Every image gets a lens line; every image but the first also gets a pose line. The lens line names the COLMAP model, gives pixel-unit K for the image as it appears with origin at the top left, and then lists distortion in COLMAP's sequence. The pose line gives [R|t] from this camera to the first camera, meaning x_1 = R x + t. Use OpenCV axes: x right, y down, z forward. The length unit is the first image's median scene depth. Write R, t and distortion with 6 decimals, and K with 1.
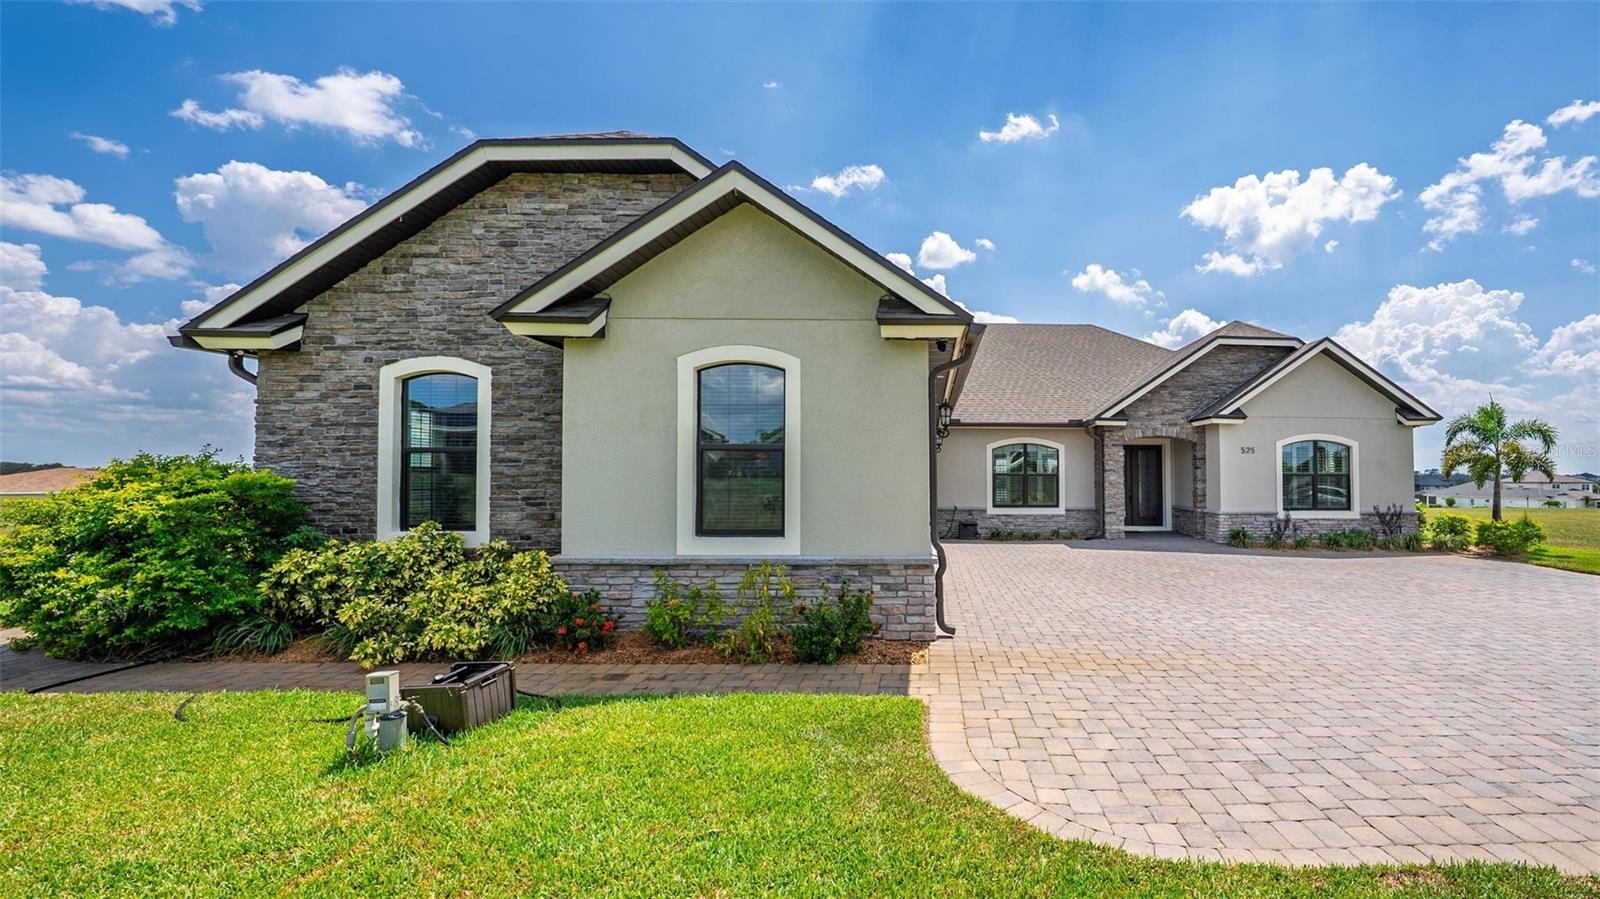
lens RADIAL K [[625.9, 0, 946.0], [0, 625.9, 475.3], [0, 0, 1]] dist [-0.016495, 0.000200]
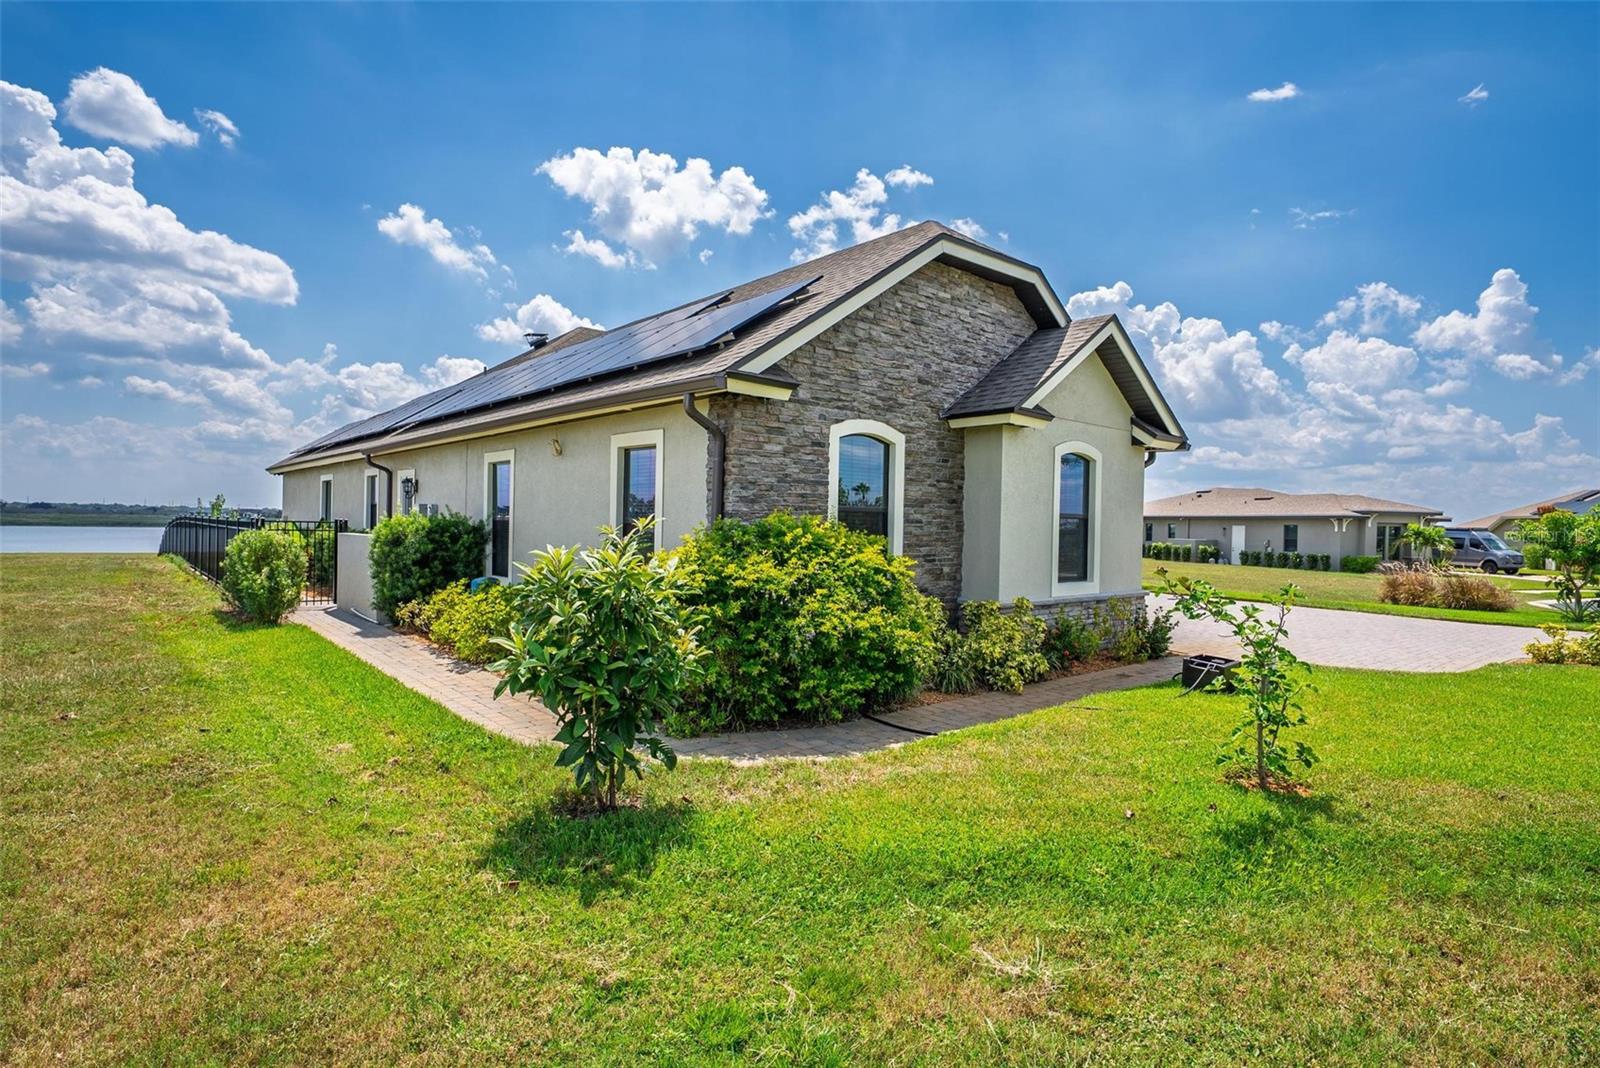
lens RADIAL K [[829.8, 0, 800.0], [0, 829.8, 534.0], [0, 0, 1]] dist [-0.000923, -0.000079]
pose [[0.768384, 0.005322, 0.639967, -1.796199], [-0.022583, 0.999568, 0.018802, -0.024835], [-0.639591, -0.028900, 0.768172, 0.001850]]
